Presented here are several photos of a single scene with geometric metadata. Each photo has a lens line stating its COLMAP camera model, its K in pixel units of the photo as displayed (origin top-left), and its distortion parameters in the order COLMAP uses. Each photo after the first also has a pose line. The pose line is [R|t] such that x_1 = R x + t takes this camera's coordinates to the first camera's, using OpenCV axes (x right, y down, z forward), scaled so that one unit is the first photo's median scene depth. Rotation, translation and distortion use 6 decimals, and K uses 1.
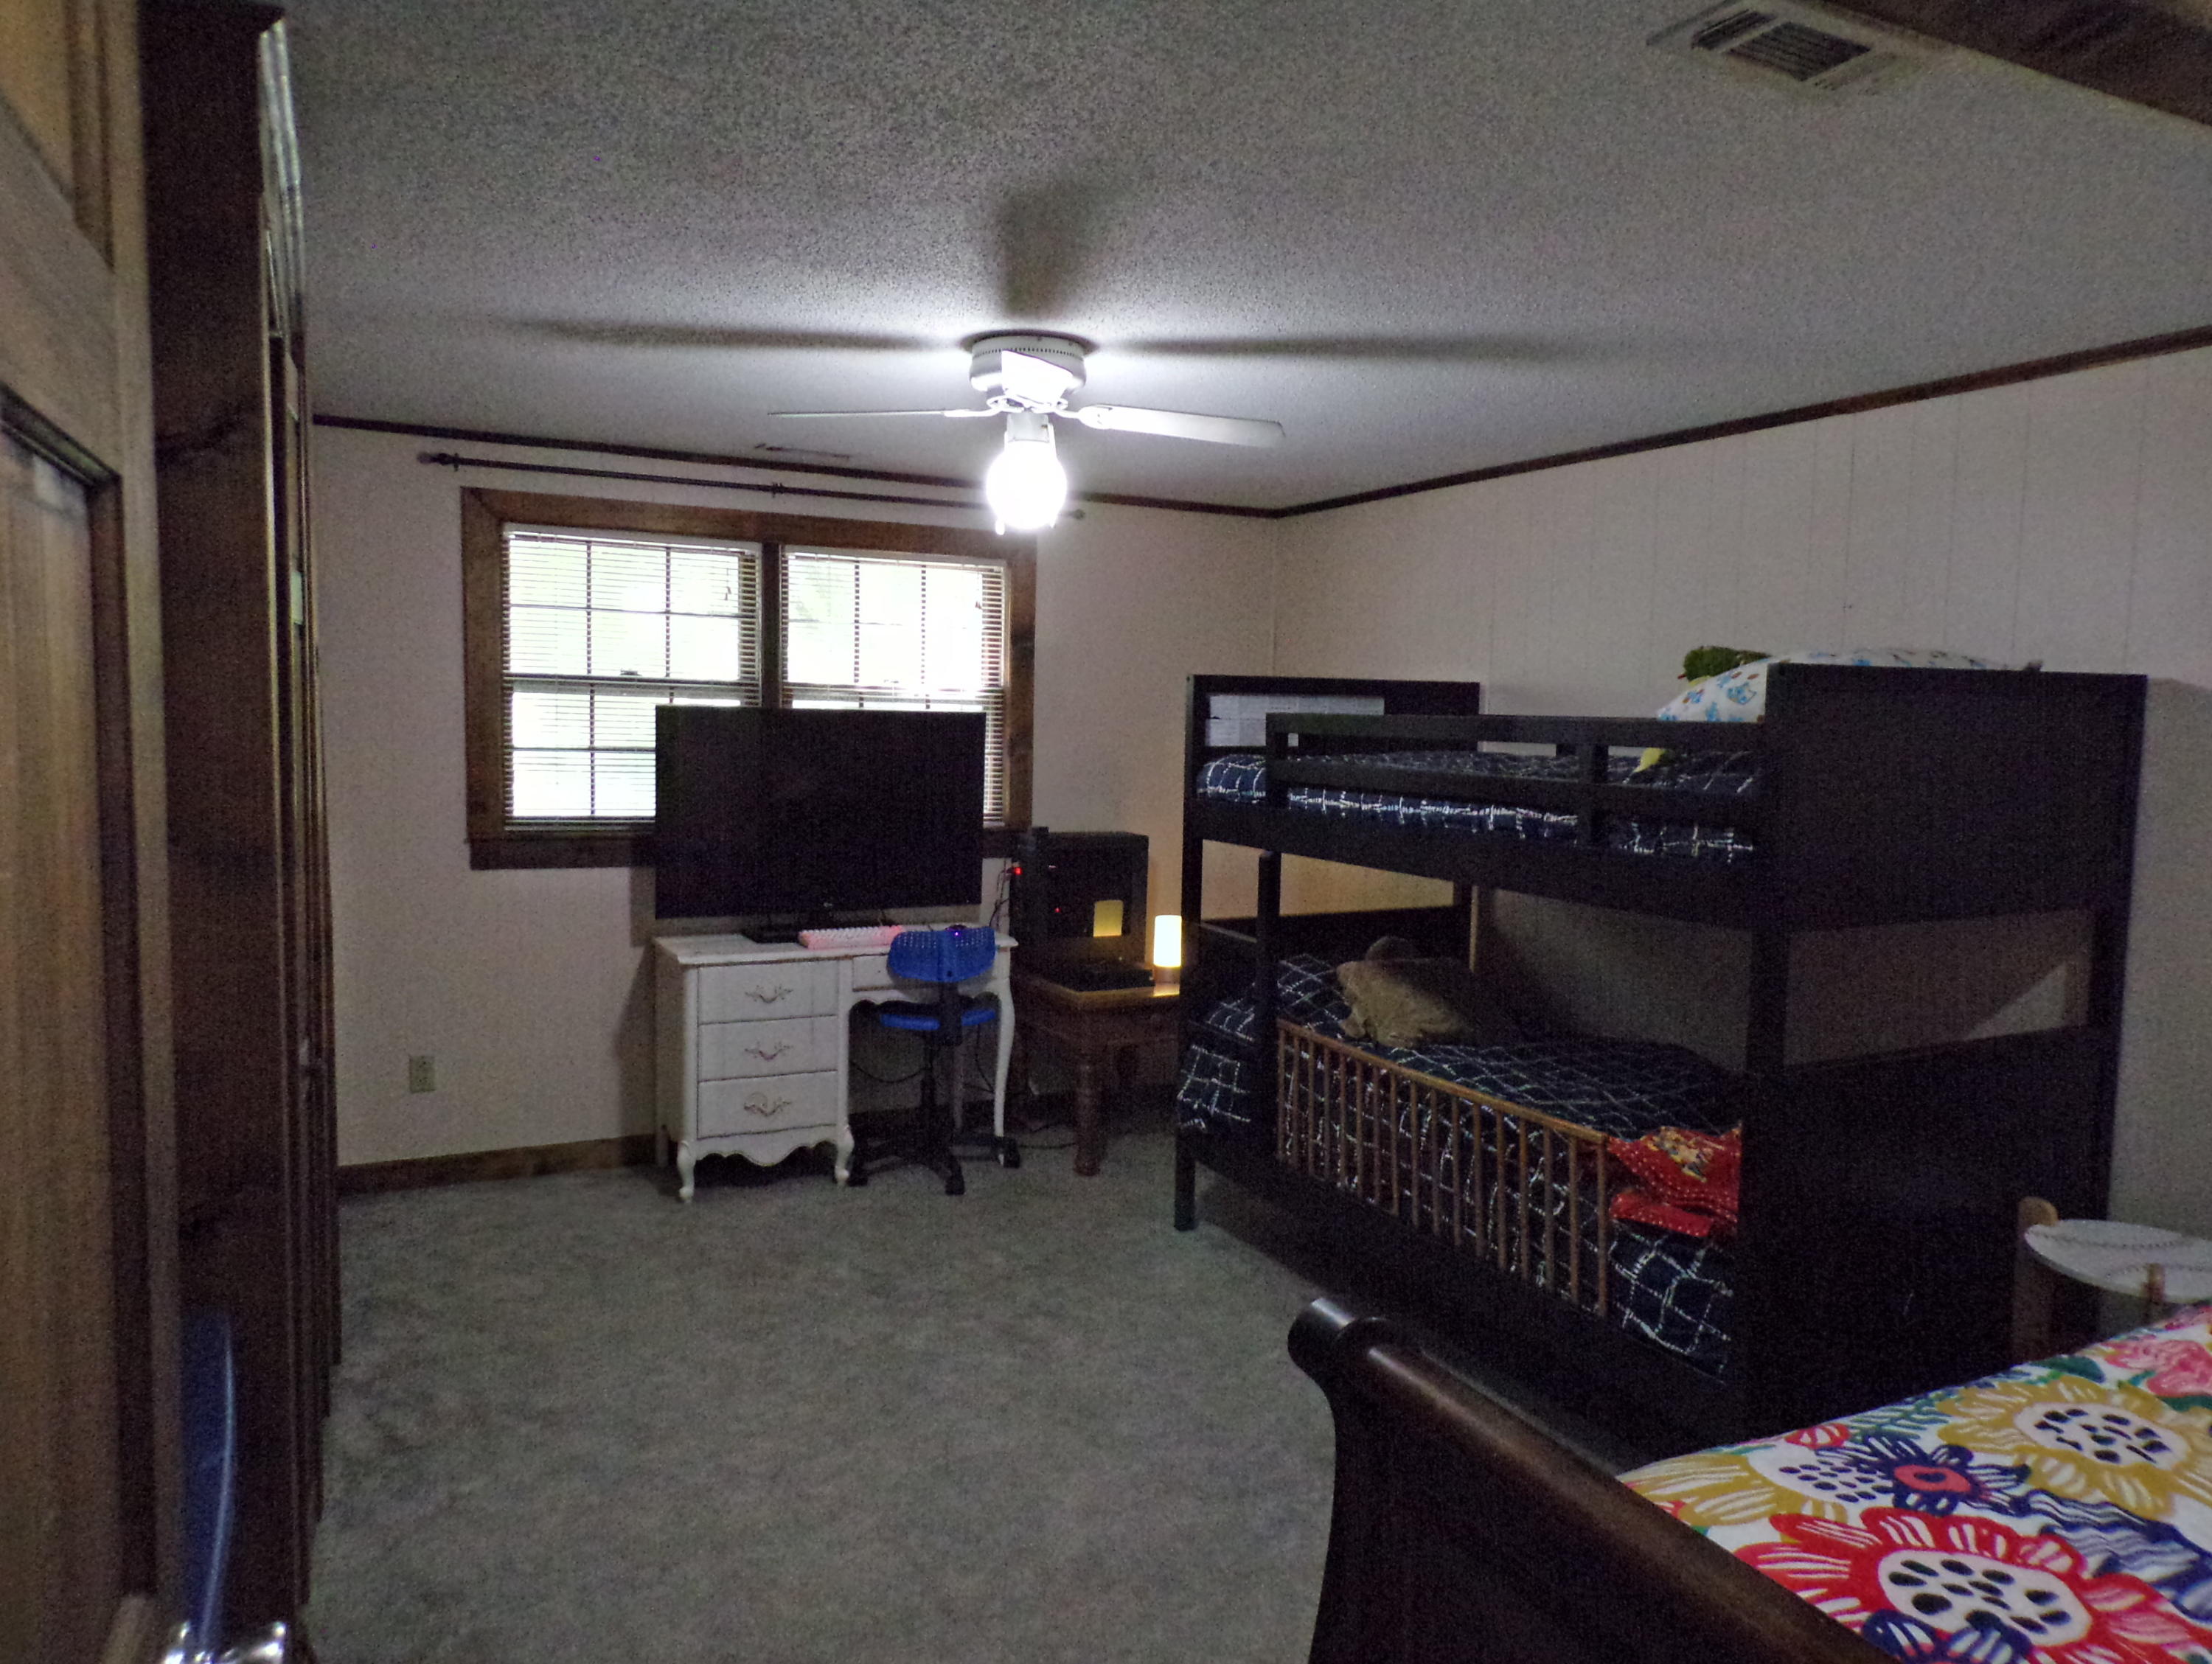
lens RADIAL K [[1494.0, 0, 1104.6], [0, 1494.0, 826.0], [0, 0, 1]] dist [-0.008577, 0.000082]
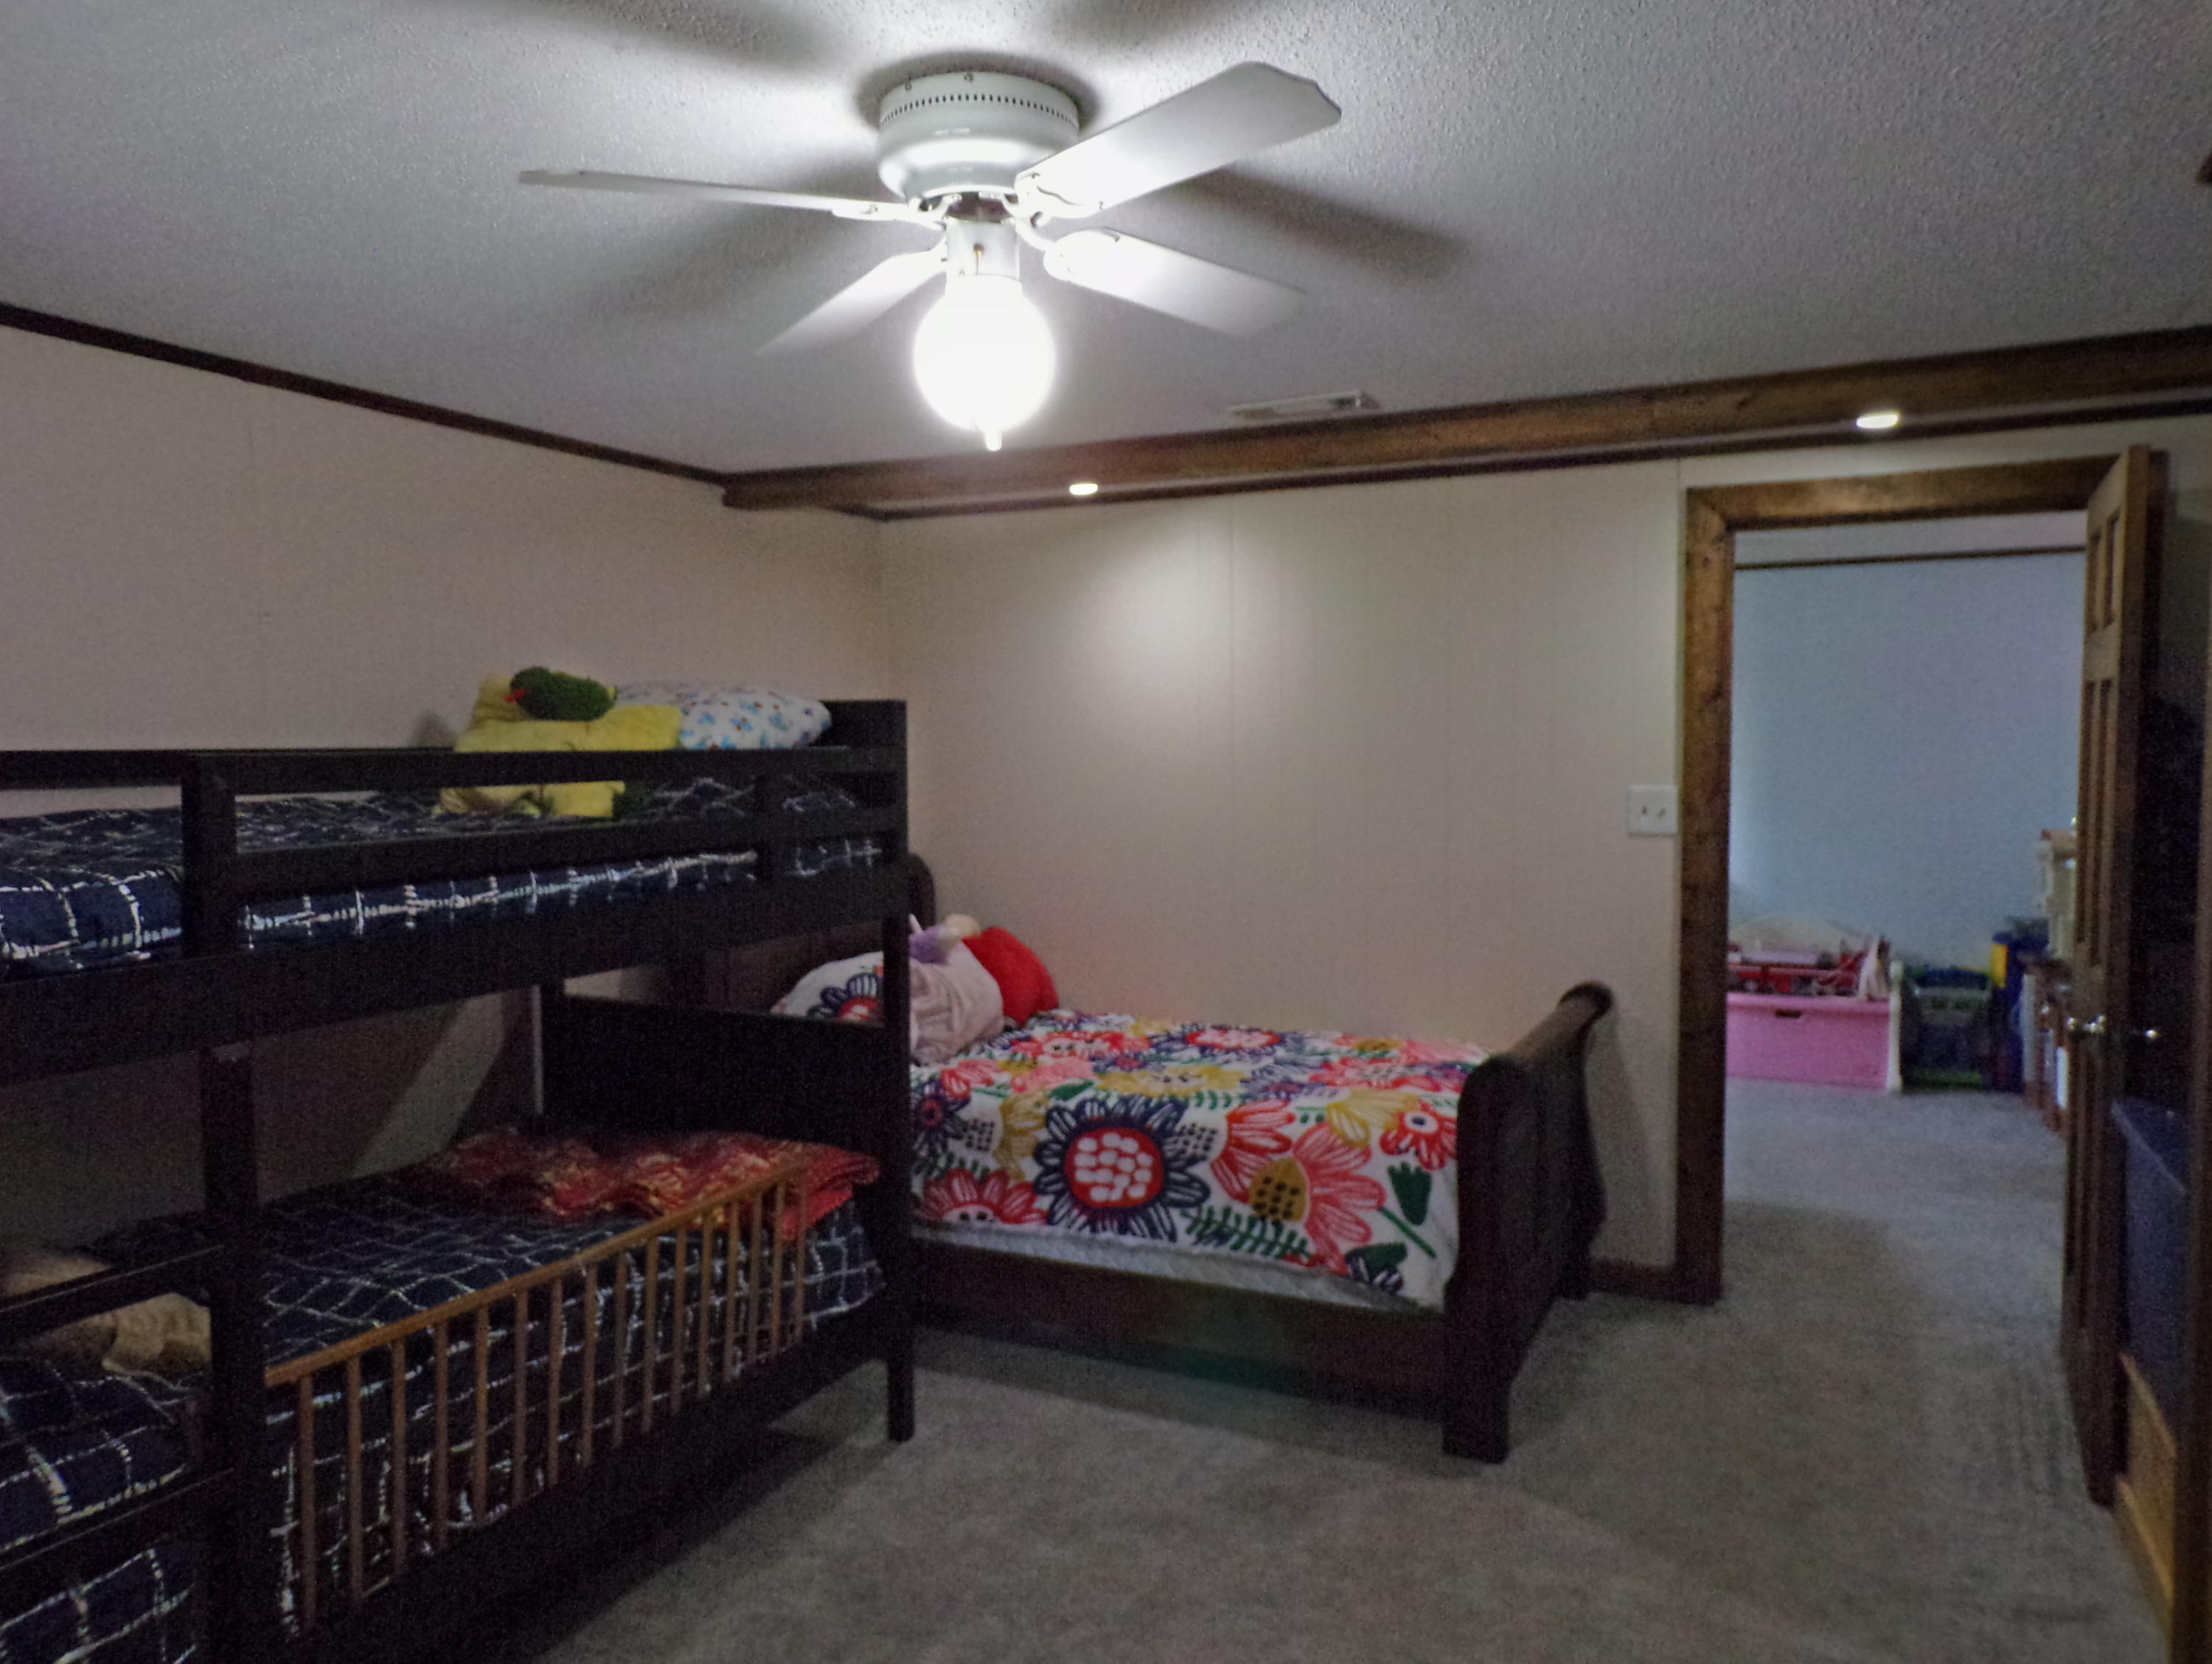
lens RADIAL K [[1494.0, 0, 1106.9], [0, 1494.0, 827.1], [0, 0, 1]] dist [-0.008577, 0.000082]
pose [[-0.599032, -0.073583, 0.797337, -0.496876], [0.044951, 0.991108, 0.125237, -0.114128], [-0.799462, 0.110862, -0.590398, 1.216582]]
